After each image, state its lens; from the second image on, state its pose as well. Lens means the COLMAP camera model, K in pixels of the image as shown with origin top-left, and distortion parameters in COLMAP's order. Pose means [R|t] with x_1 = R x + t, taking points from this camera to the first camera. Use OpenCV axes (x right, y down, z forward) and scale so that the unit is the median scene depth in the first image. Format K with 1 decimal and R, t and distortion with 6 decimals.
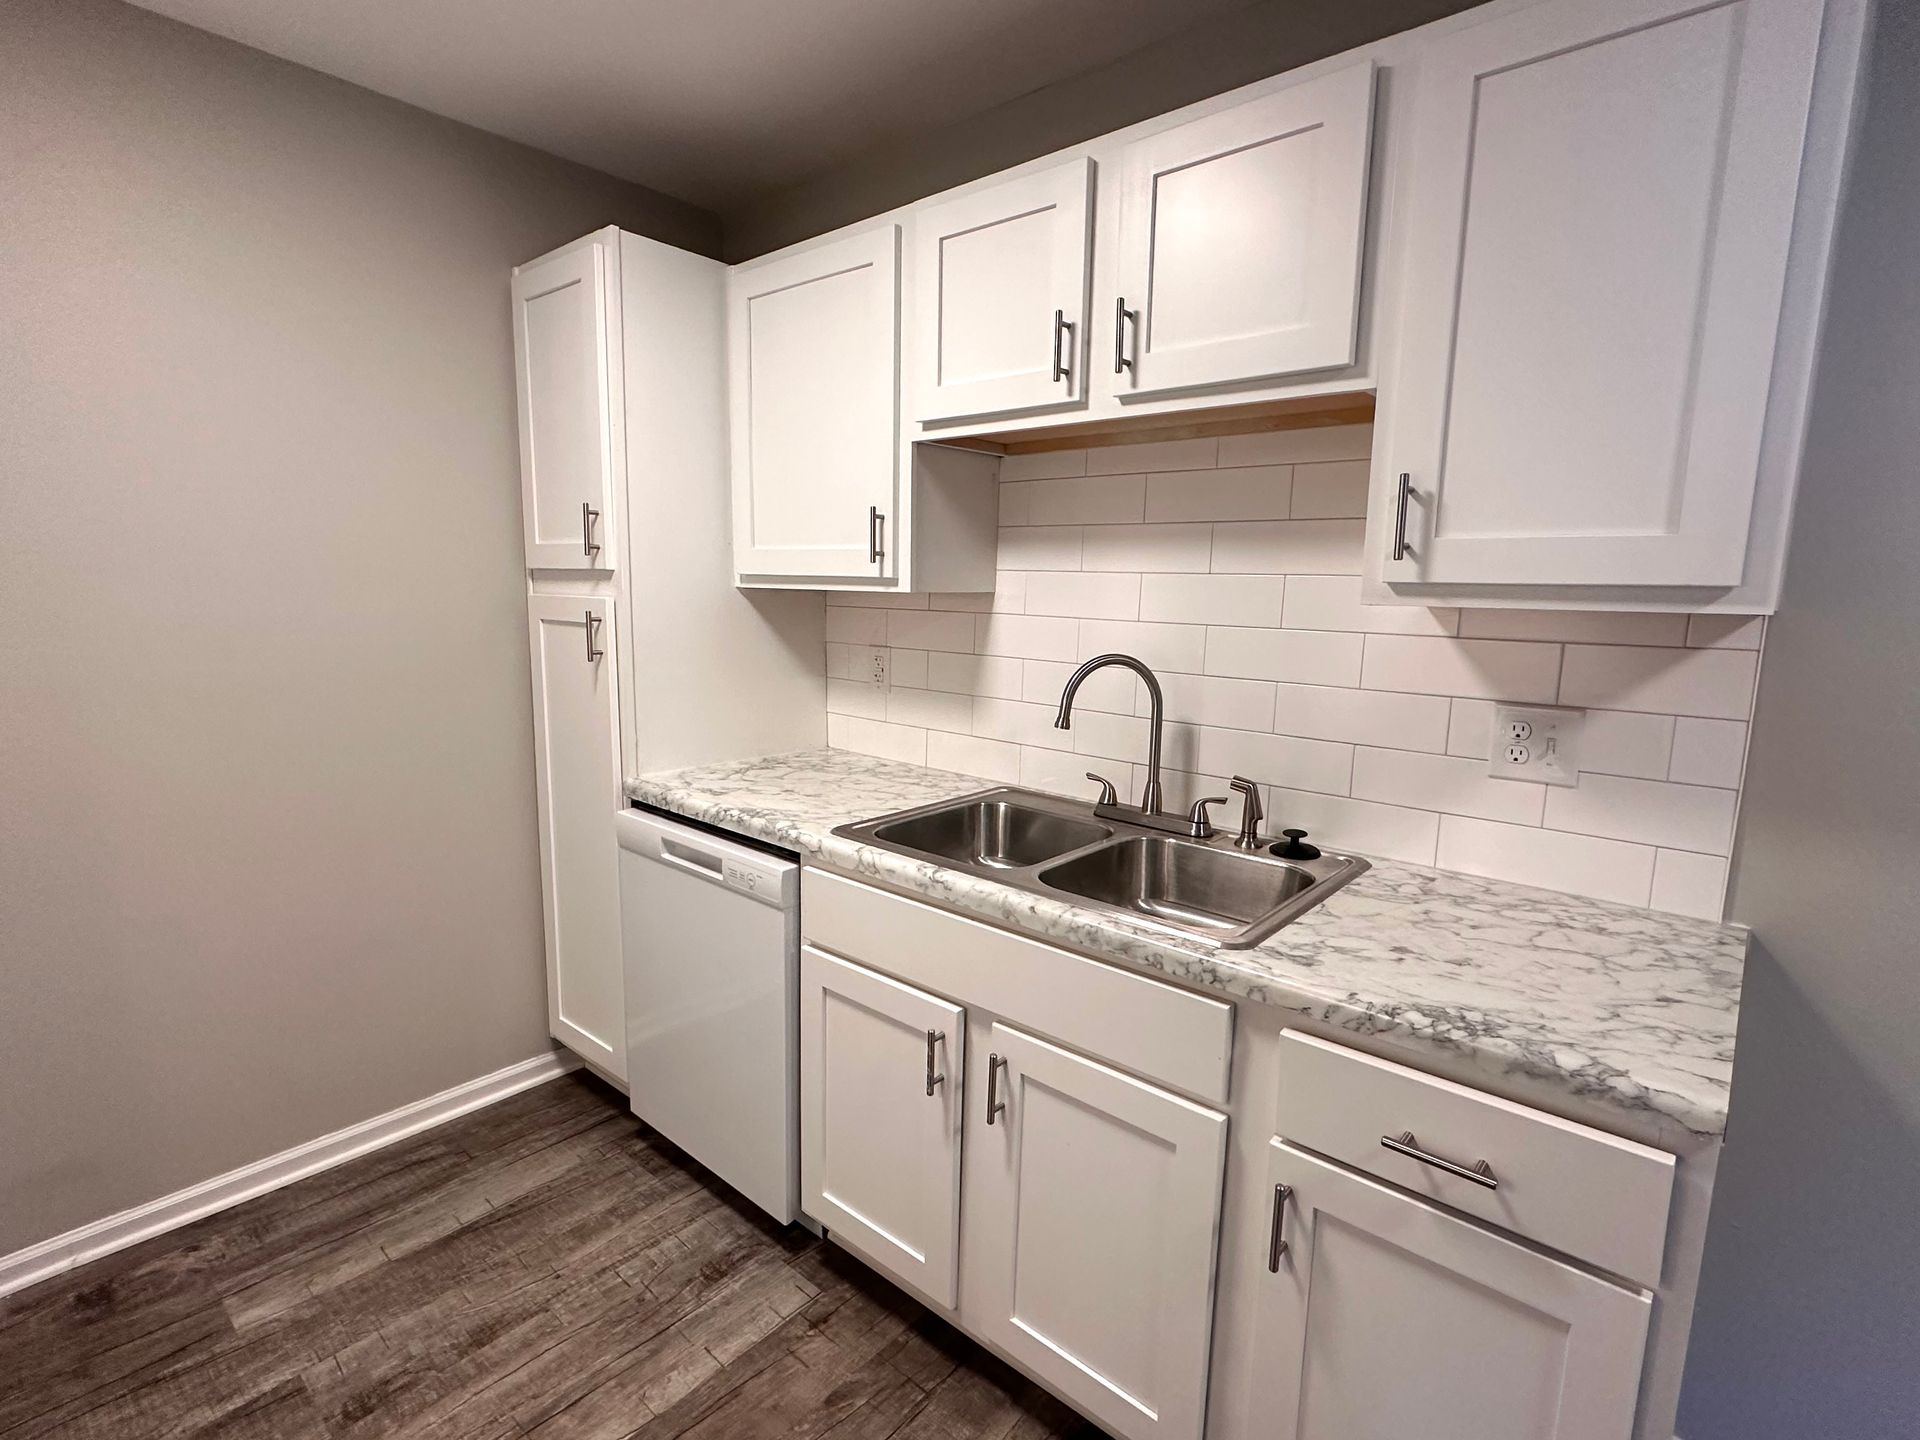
lens RADIAL K [[927.1, 0, 960.0], [0, 927.1, 727.6], [0, 0, 1]] dist [-0.002574, -0.000066]
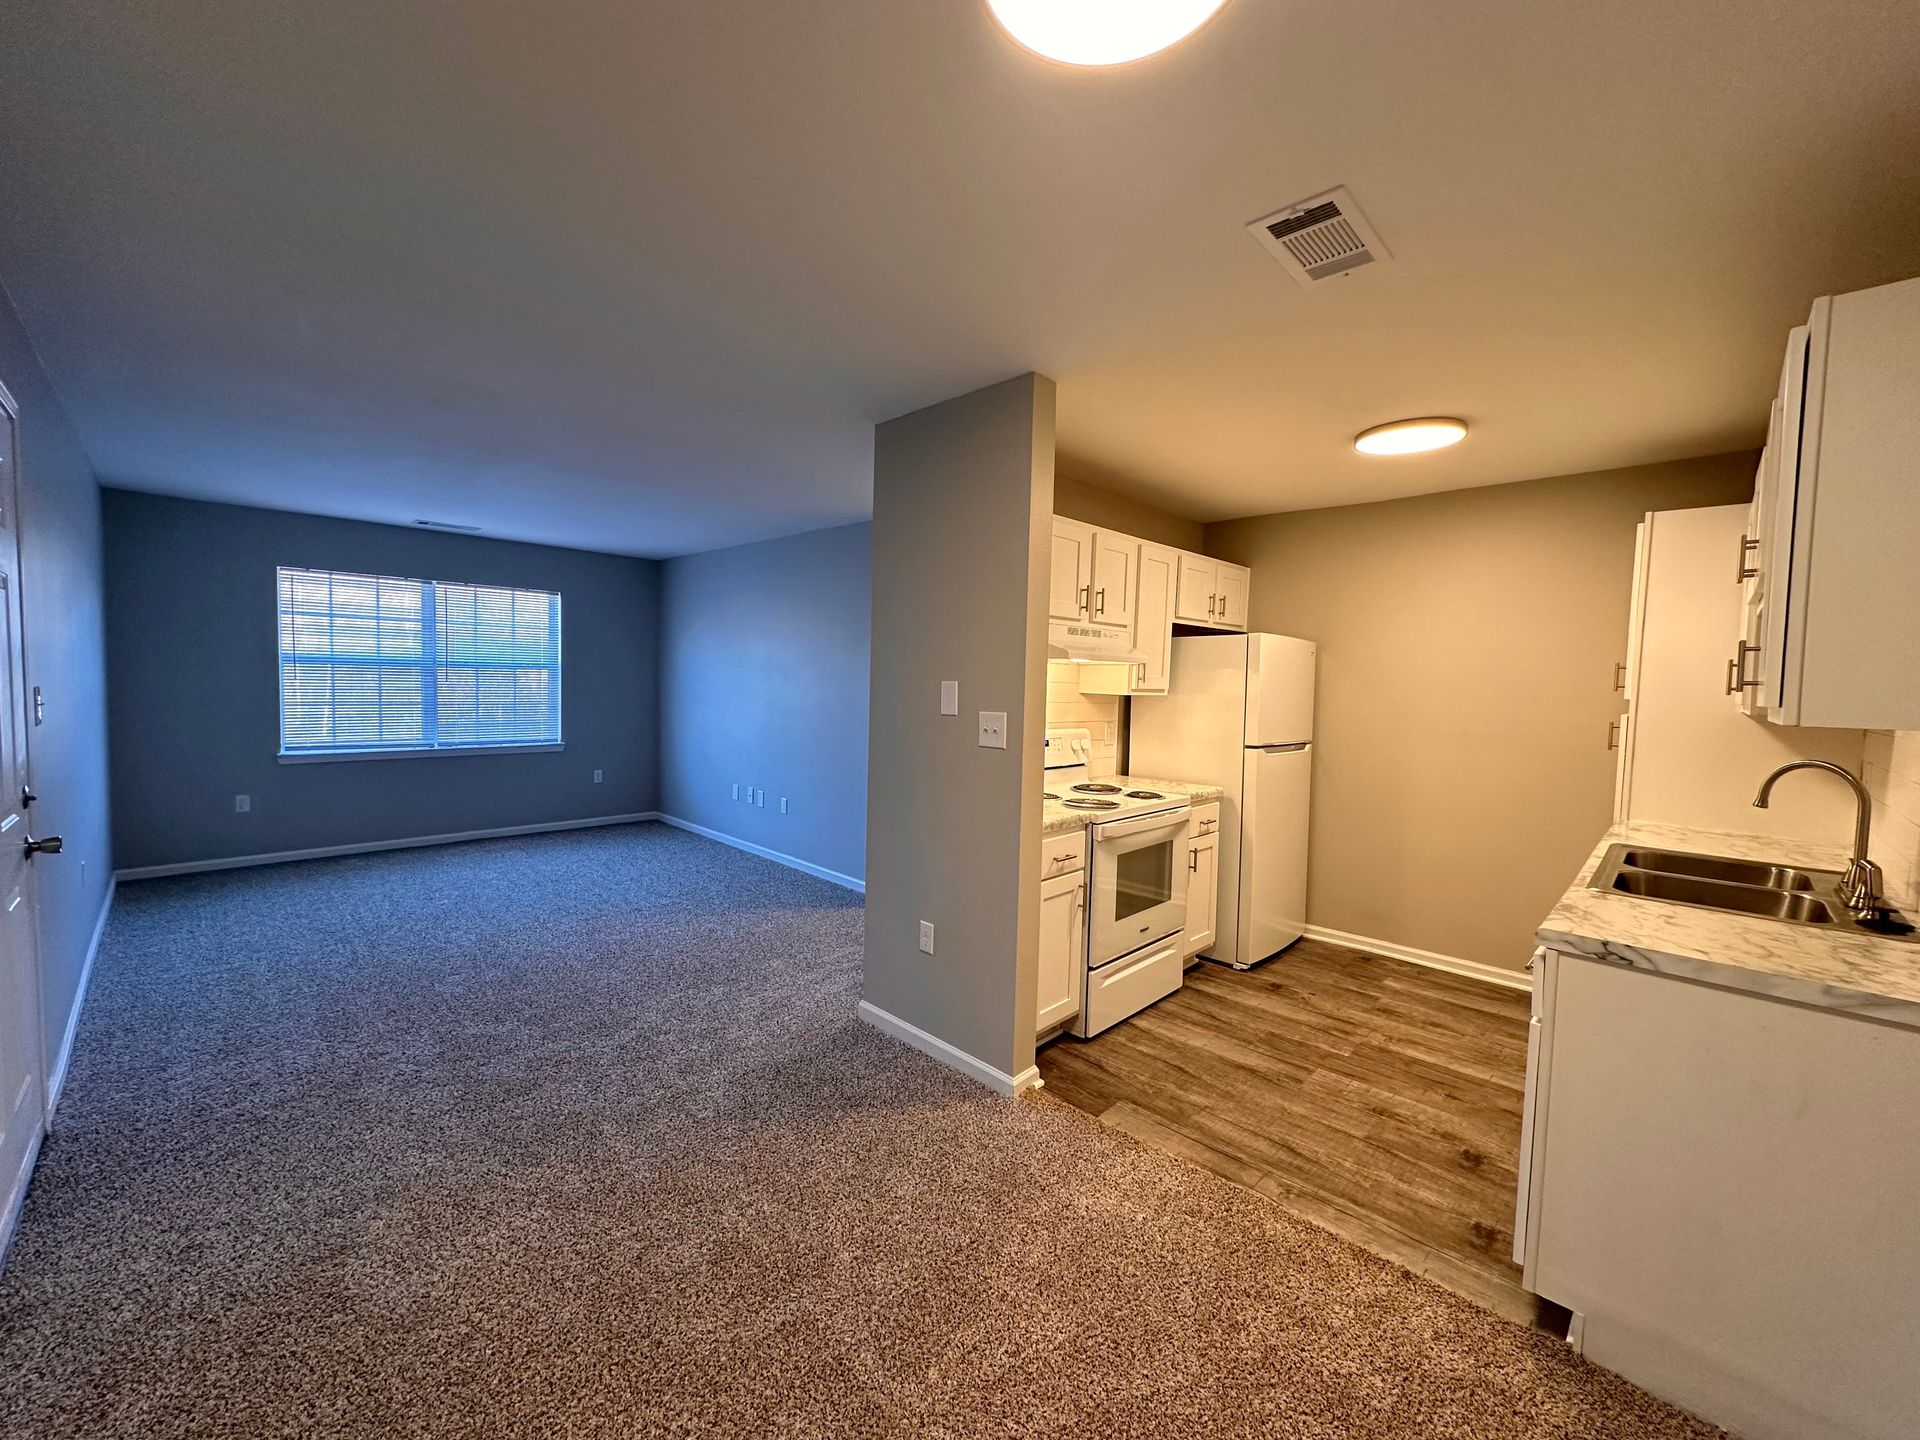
lens RADIAL K [[762.9, 0, 958.4], [0, 762.9, 721.0], [0, 0, 1]] dist [0.000255, 0.000346]
pose [[-0.059753, 0.034811, -0.997606, 1.422892], [-0.181447, 0.982364, 0.045147, 0.044582], [0.981584, 0.183711, -0.052383, -0.203062]]
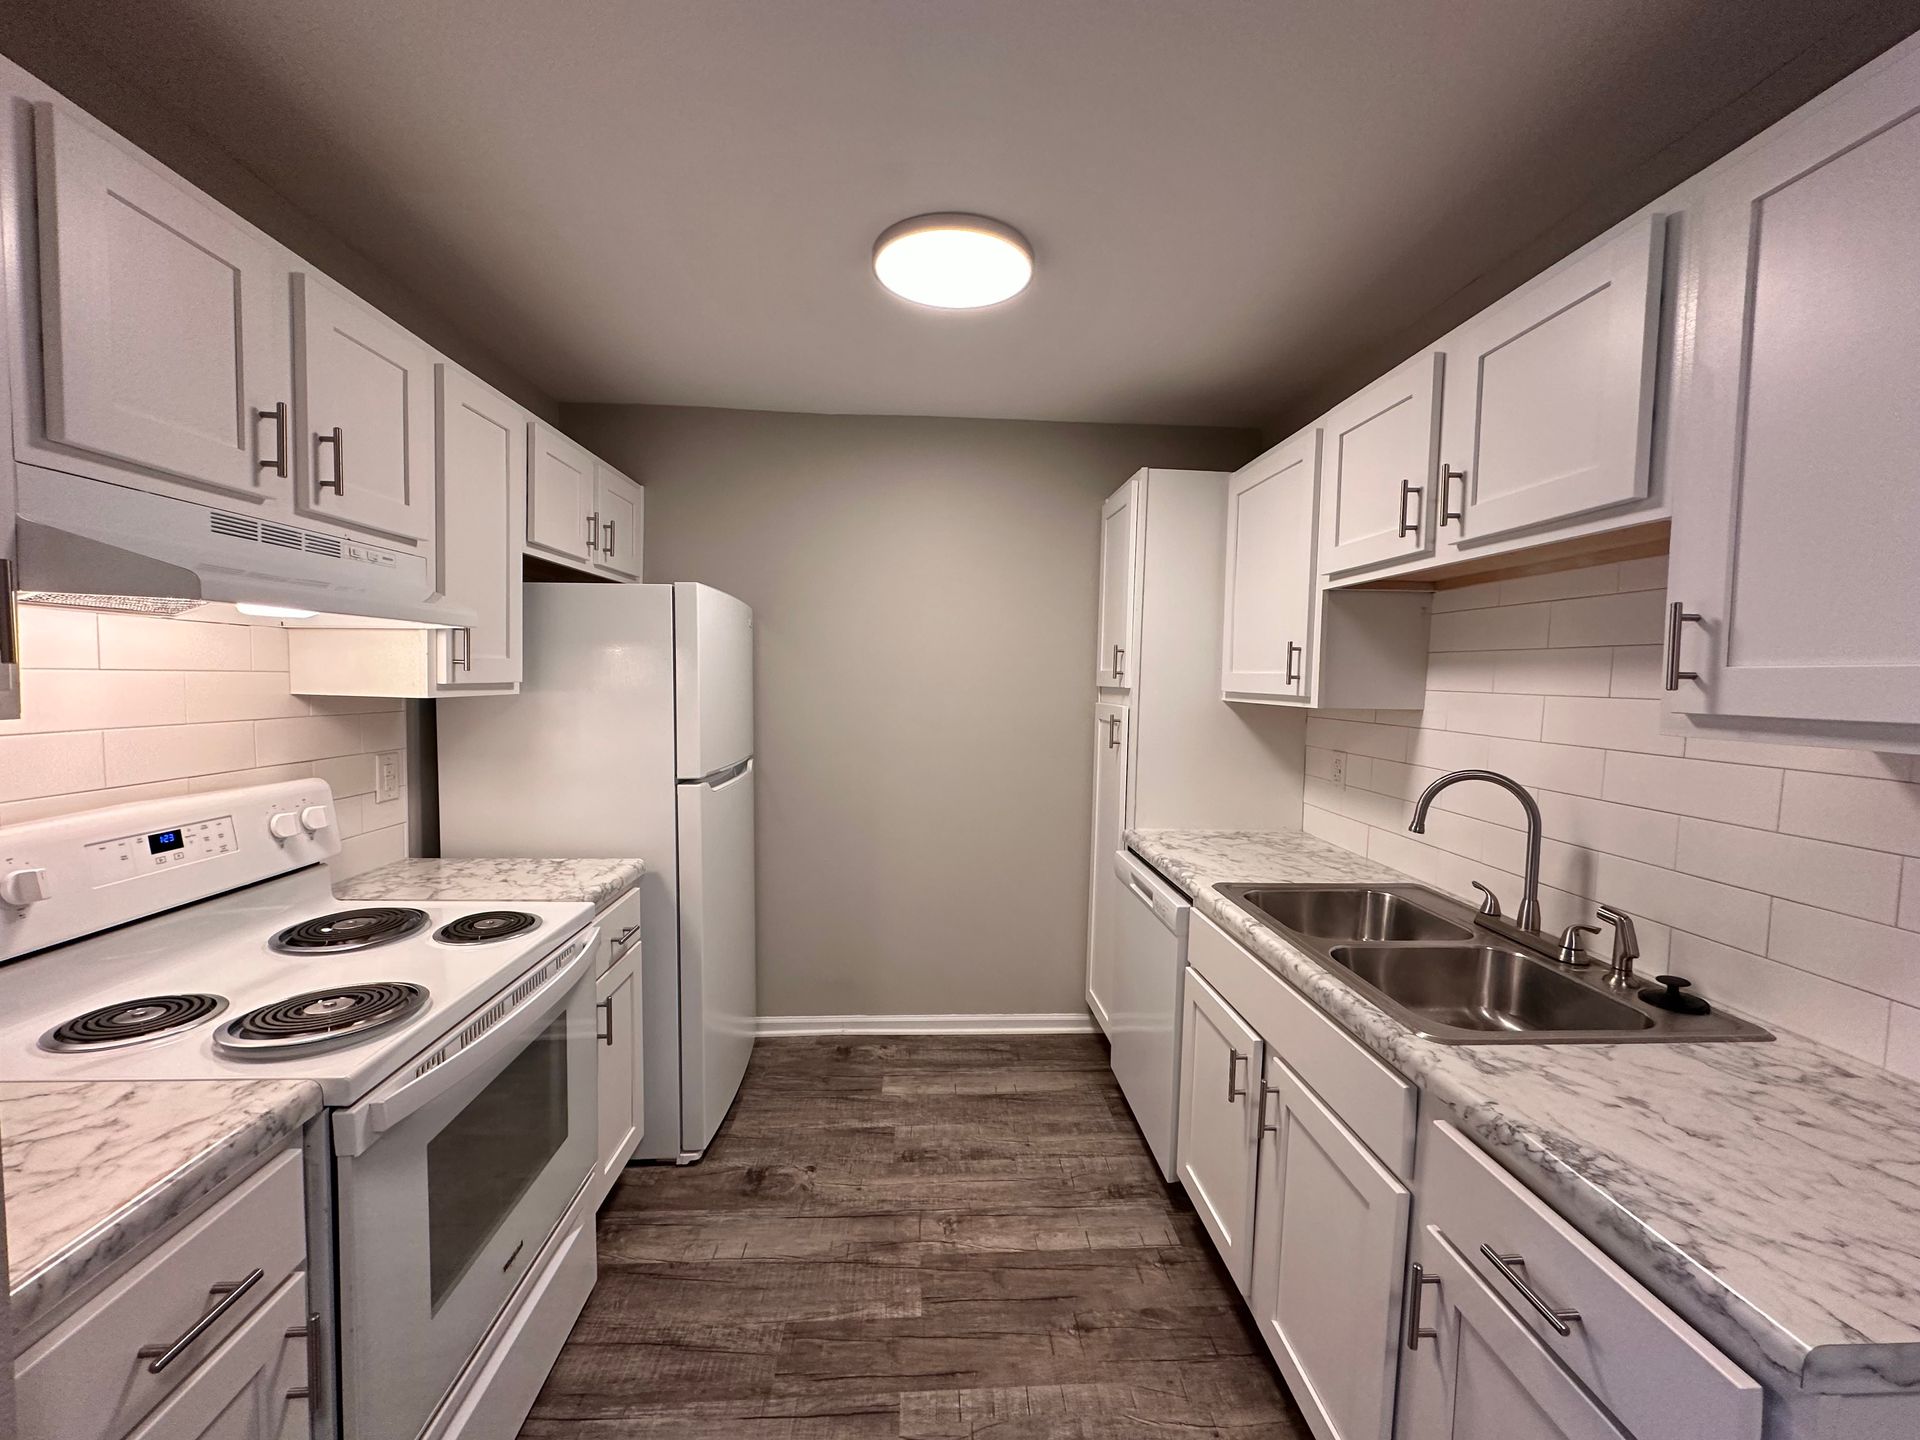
lens RADIAL K [[762.6, 0, 959.7], [0, 762.6, 720.8], [0, 0, 1]] dist [-0.000736, 0.000142]
pose [[0.697572, 0.037925, -0.715510, 0.392751], [-0.119307, 0.990806, -0.063798, -0.008173], [0.706512, 0.129869, 0.695683, -0.051321]]
